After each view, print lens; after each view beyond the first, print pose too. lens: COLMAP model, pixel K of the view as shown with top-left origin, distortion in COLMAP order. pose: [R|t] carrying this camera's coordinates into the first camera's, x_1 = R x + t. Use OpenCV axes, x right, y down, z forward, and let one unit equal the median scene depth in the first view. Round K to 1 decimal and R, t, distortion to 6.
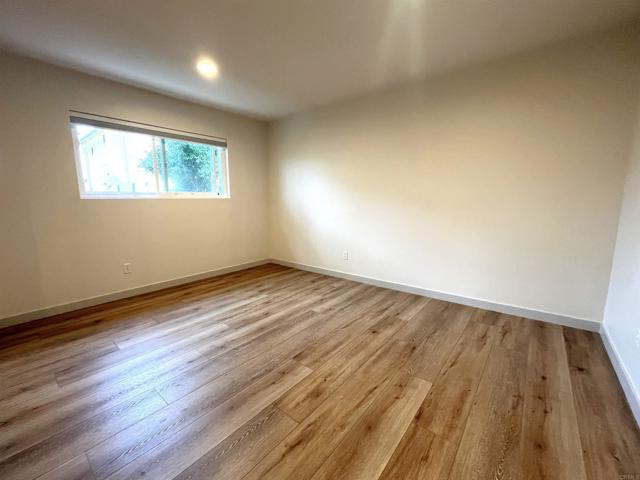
lens RADIAL K [[261.8, 0, 319.2], [0, 261.8, 239.5], [0, 0, 1]] dist [-0.004230, -0.000295]
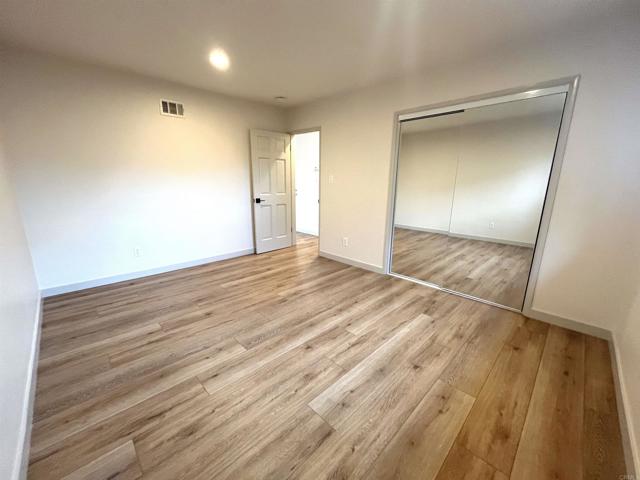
lens RADIAL K [[261.8, 0, 319.2], [0, 261.8, 239.5], [0, 0, 1]] dist [-0.004230, -0.000295]
pose [[-0.992930, -0.024727, 0.116097, -0.352635], [0.020424, 0.927886, 0.372304, -0.317310], [-0.116931, 0.372042, -0.920821, 1.778305]]
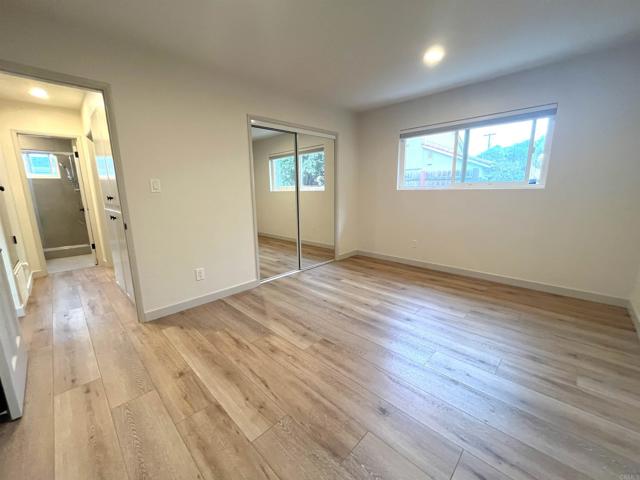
lens RADIAL K [[261.8, 0, 319.2], [0, 261.8, 239.5], [0, 0, 1]] dist [-0.004230, -0.000295]
pose [[-0.086467, 0.197810, -0.976419, 0.728256], [-0.136965, 0.968423, 0.208319, -0.144439], [0.986795, 0.151748, -0.056644, 0.800859]]
